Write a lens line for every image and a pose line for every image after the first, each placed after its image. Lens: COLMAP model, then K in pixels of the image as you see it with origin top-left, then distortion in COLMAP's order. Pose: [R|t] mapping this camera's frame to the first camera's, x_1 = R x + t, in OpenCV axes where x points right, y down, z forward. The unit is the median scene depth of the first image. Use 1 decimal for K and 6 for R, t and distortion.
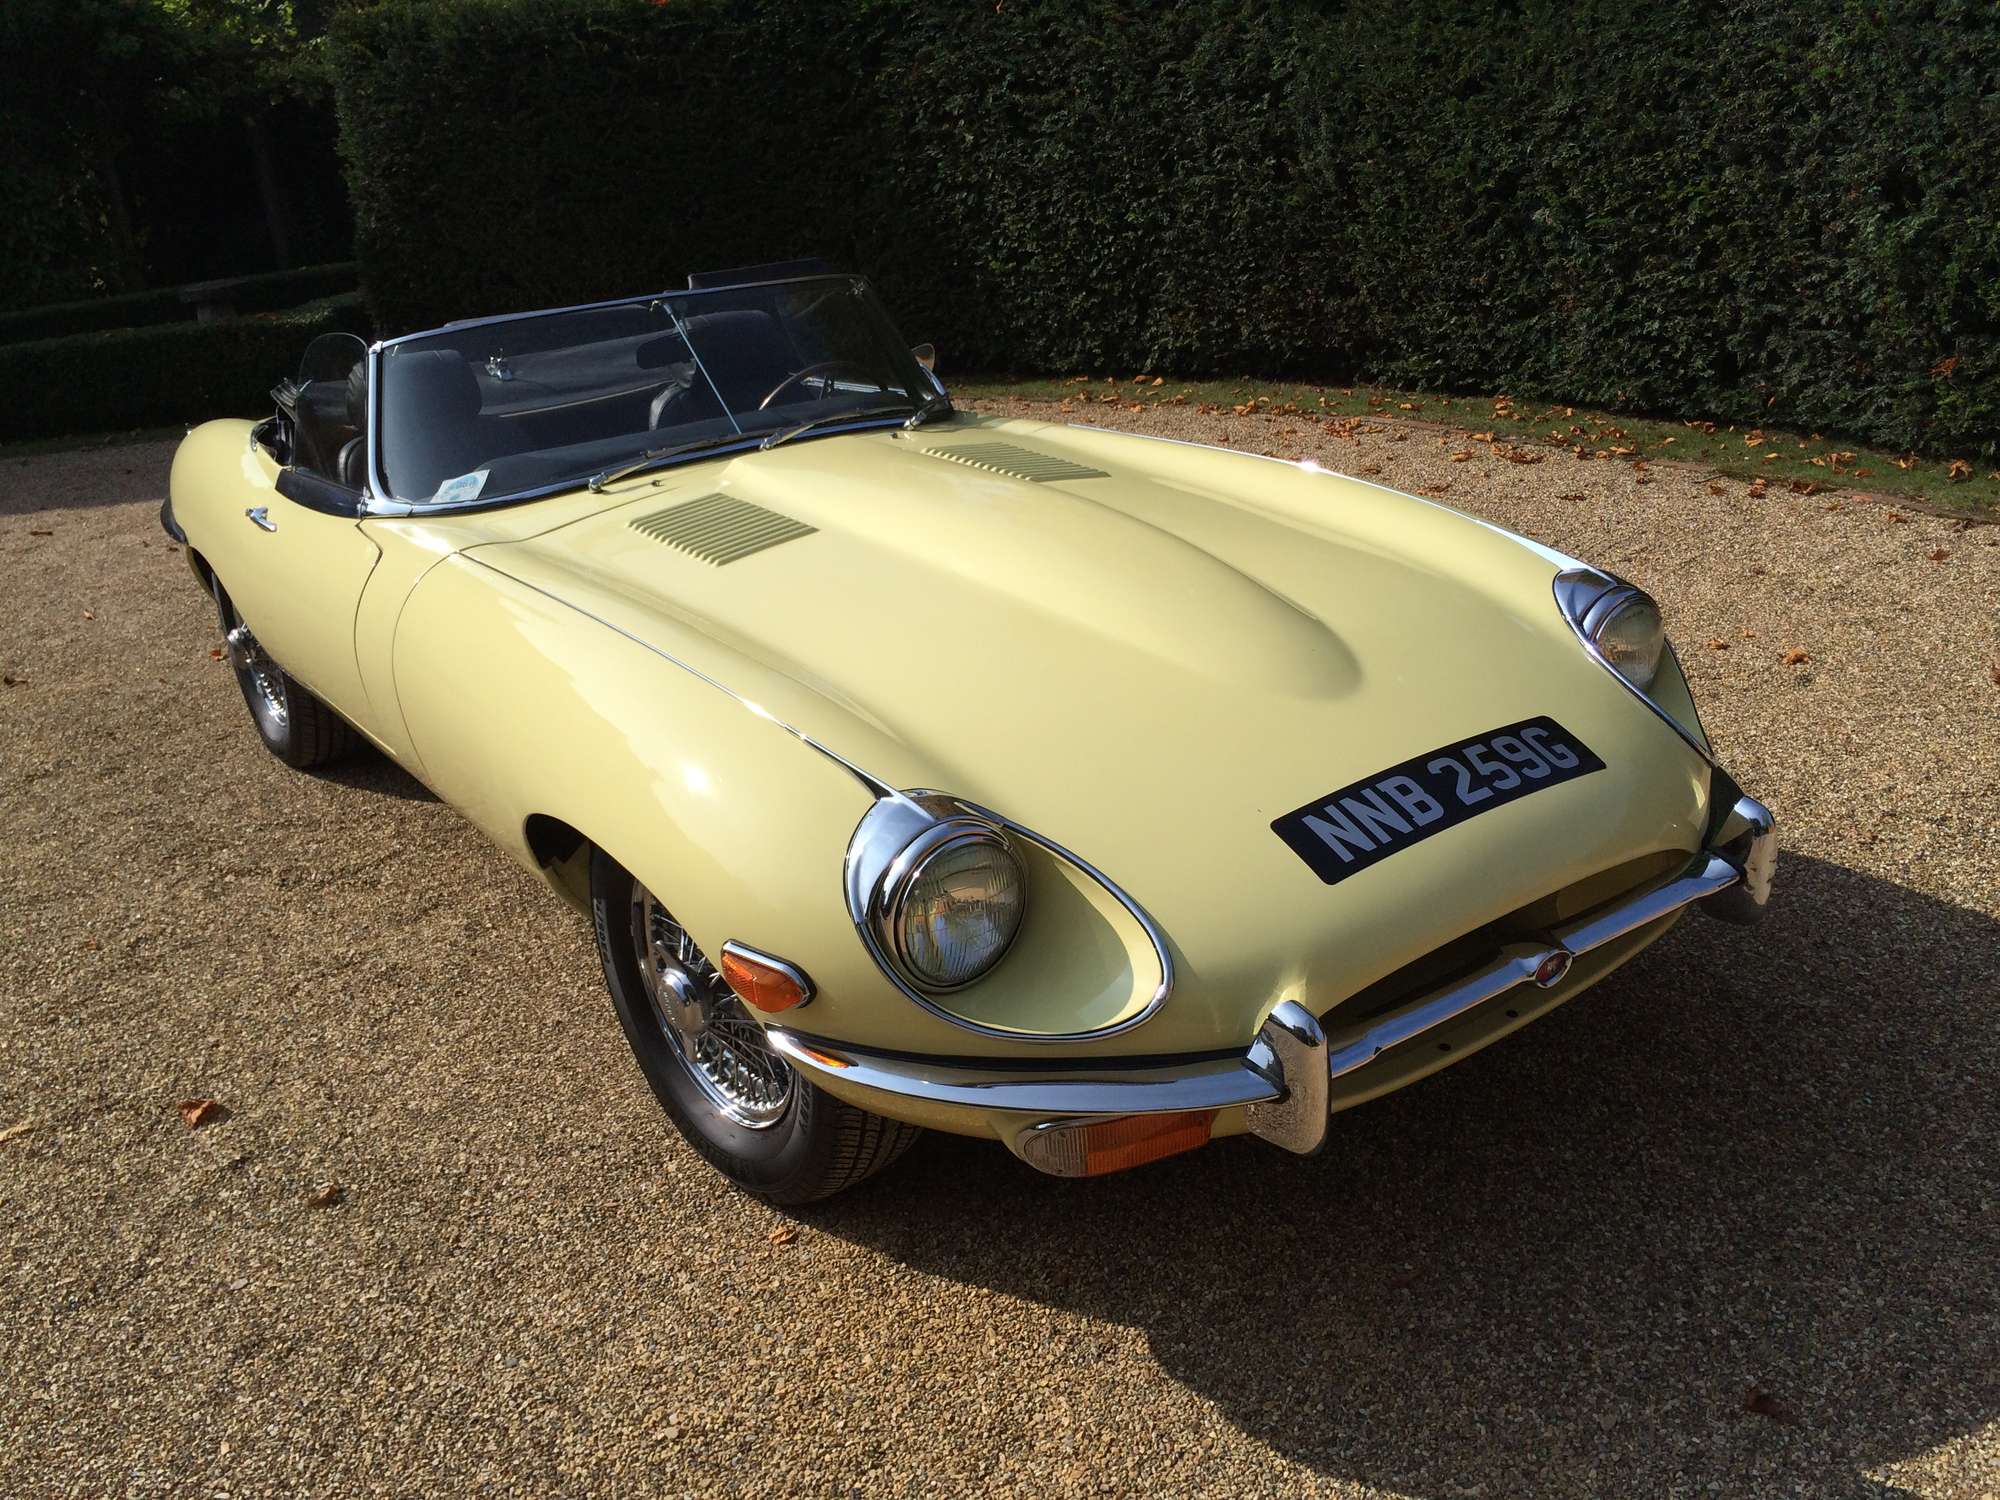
lens RADIAL K [[1696.9, 0, 1000.0], [0, 1696.9, 750.0], [0, 0, 1]] dist [0.074067, -0.105716]
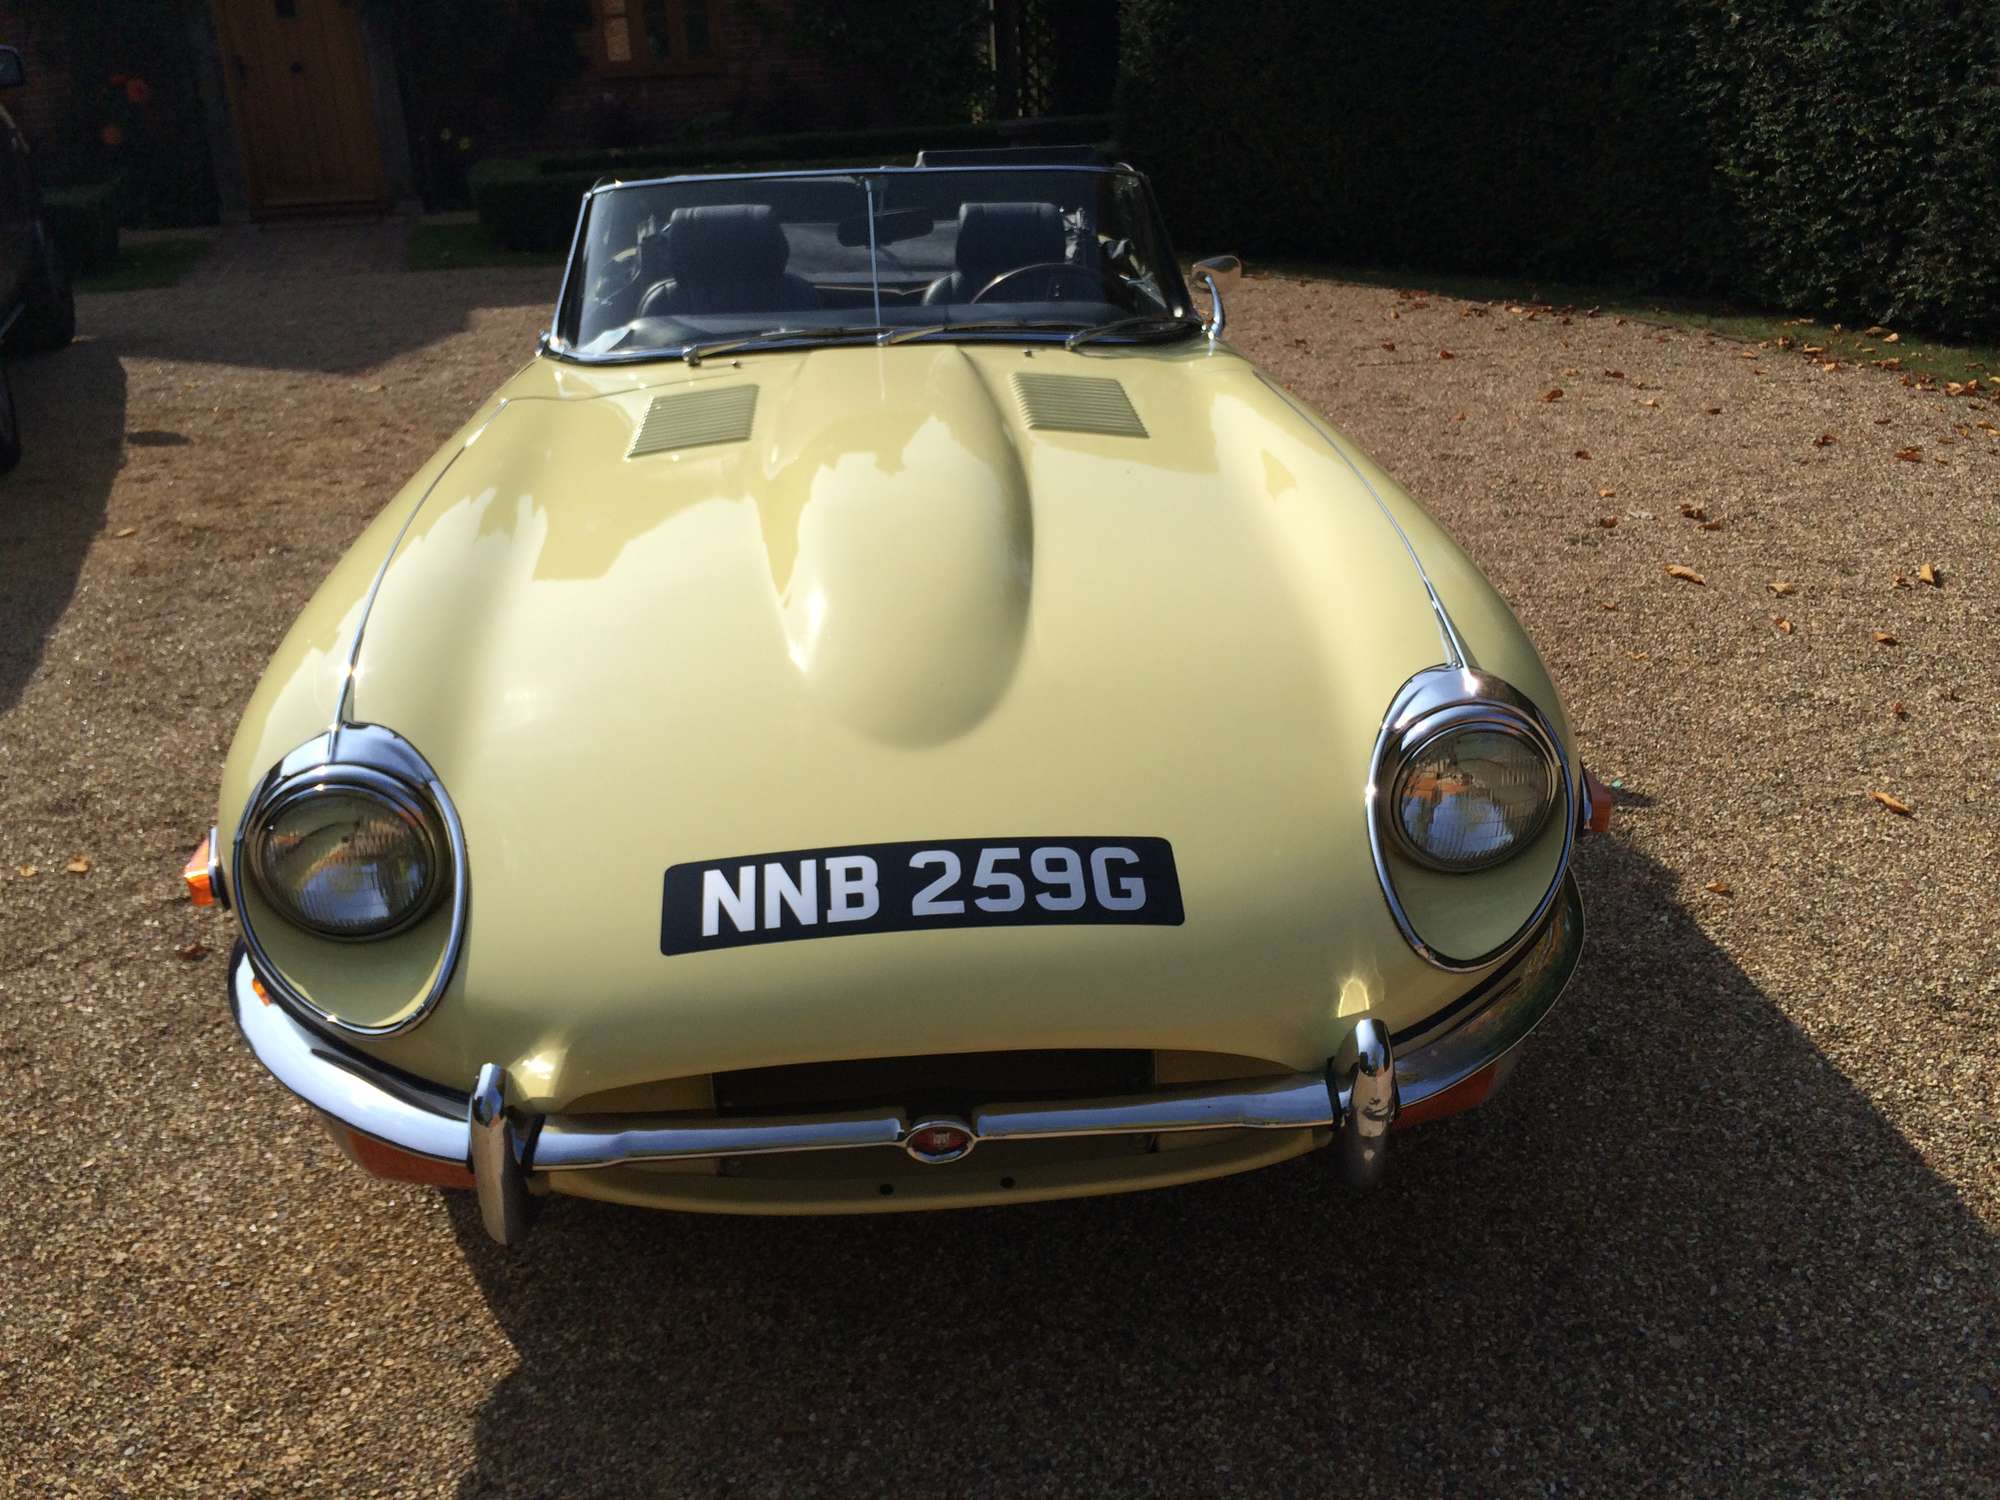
lens RADIAL K [[1727.0, 0, 1000.0], [0, 1727.0, 750.0], [0, 0, 1]] dist [0.063547, -0.094375]
pose [[0.854186, 0.253226, -0.454139, 0.164668], [-0.221079, 0.967393, 0.123589, -0.038094], [0.470627, -0.005168, 0.882317, 0.075381]]
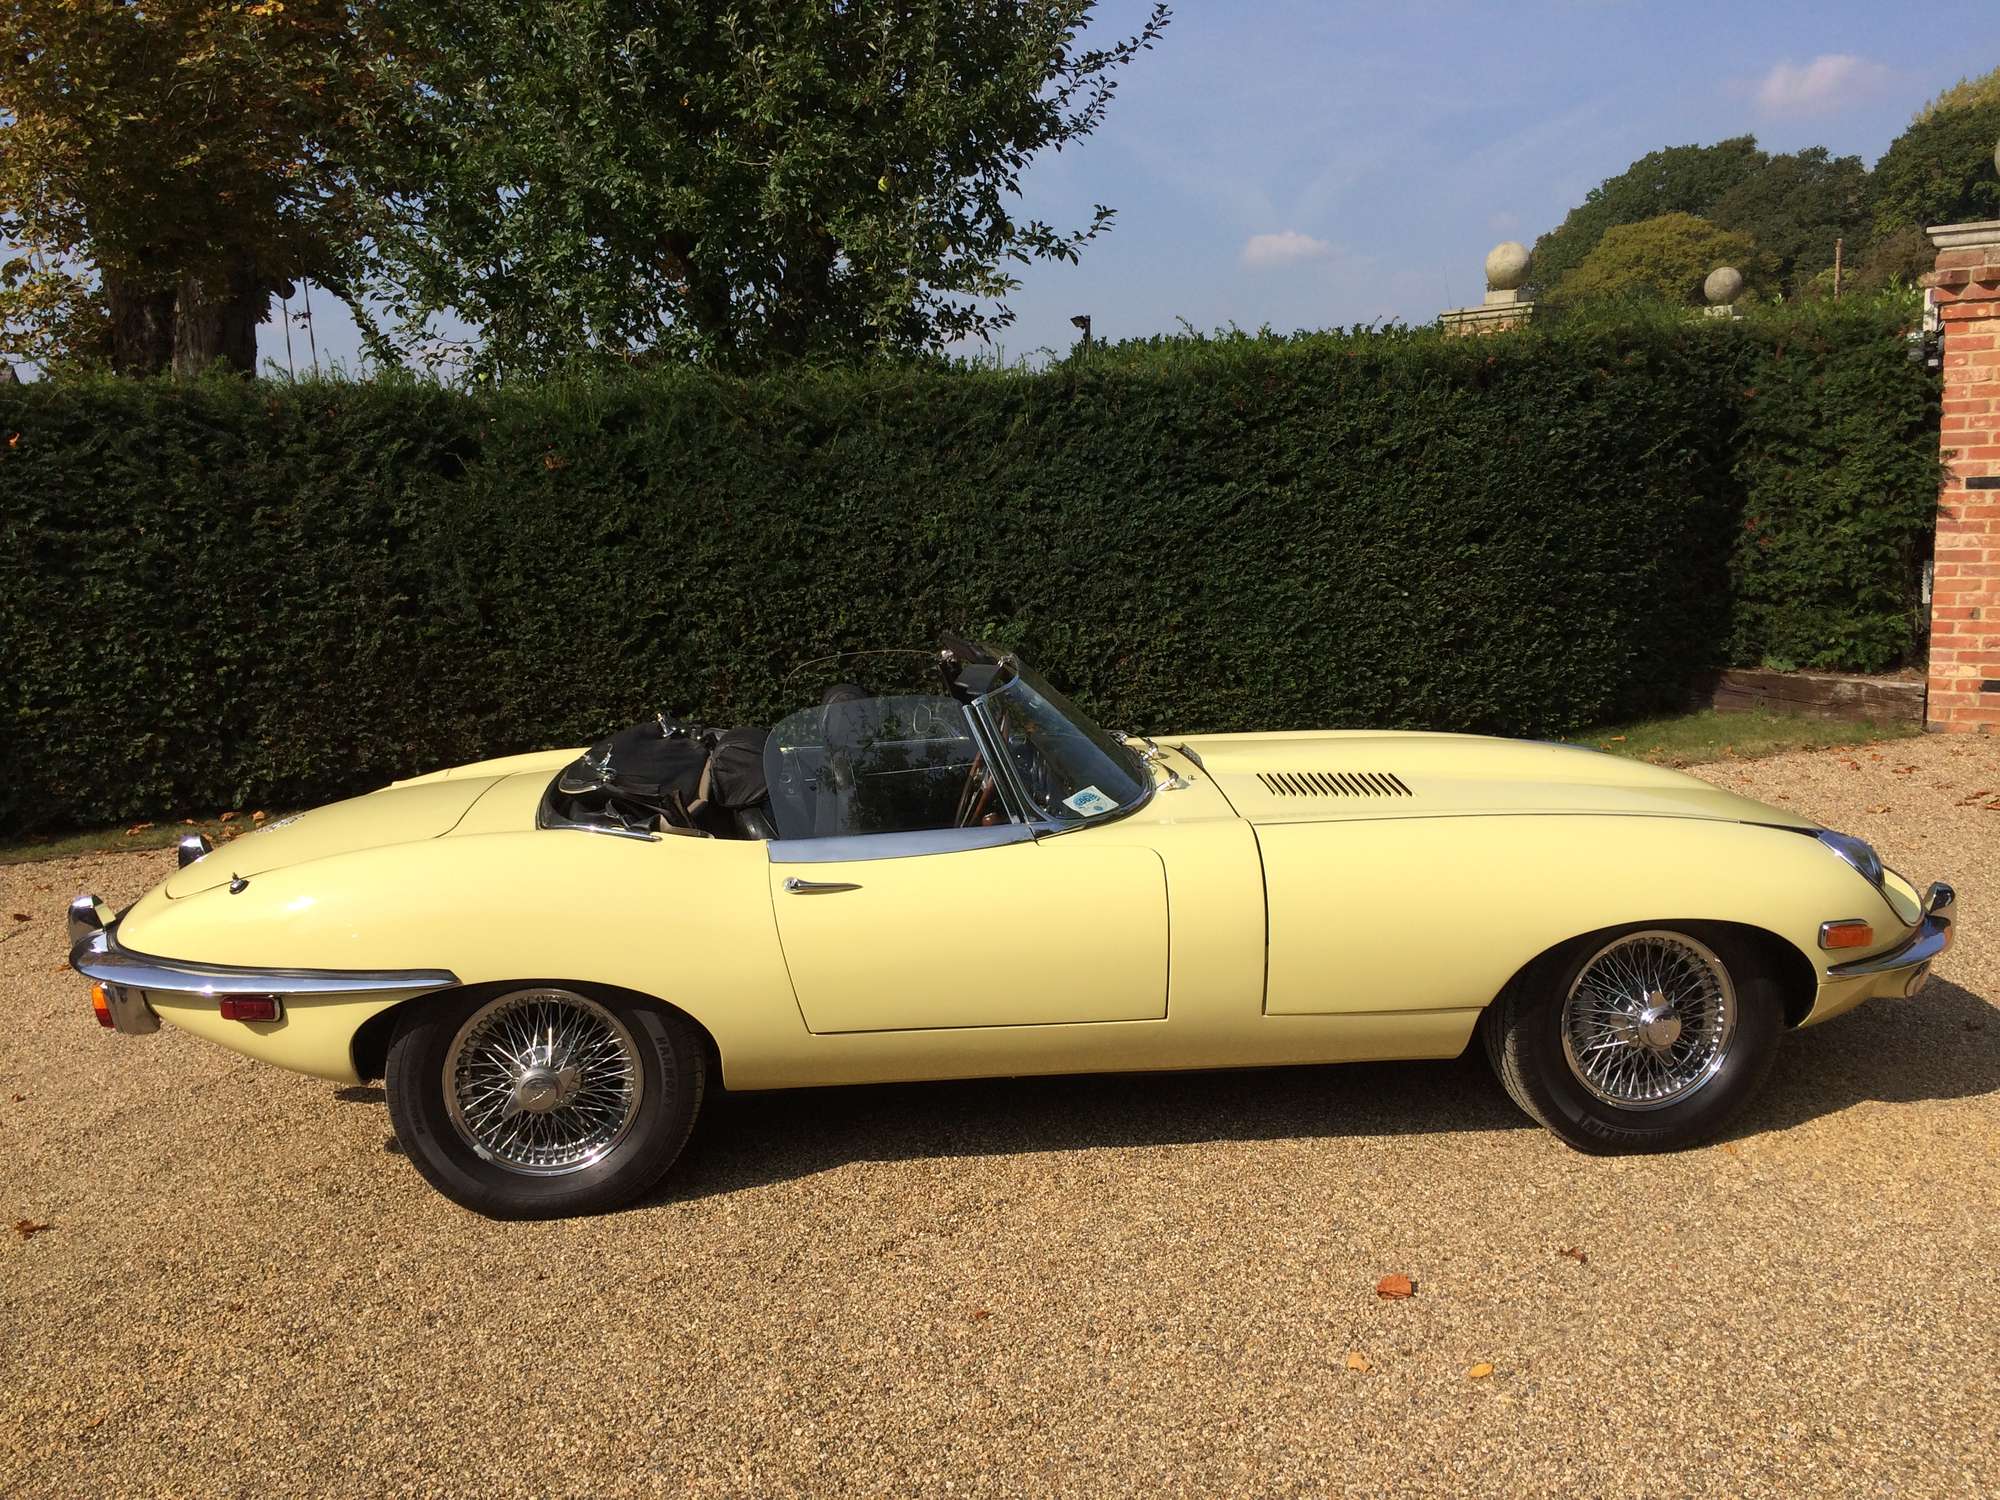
lens RADIAL K [[1696.9, 0, 1000.0], [0, 1696.9, 750.0], [0, 0, 1]] dist [0.074067, -0.105716]
pose [[0.518995, -0.069458, 0.851951, -0.537008], [0.295021, 0.950002, -0.102270, -0.030550], [-0.802251, 0.304421, 0.513537, 0.166471]]
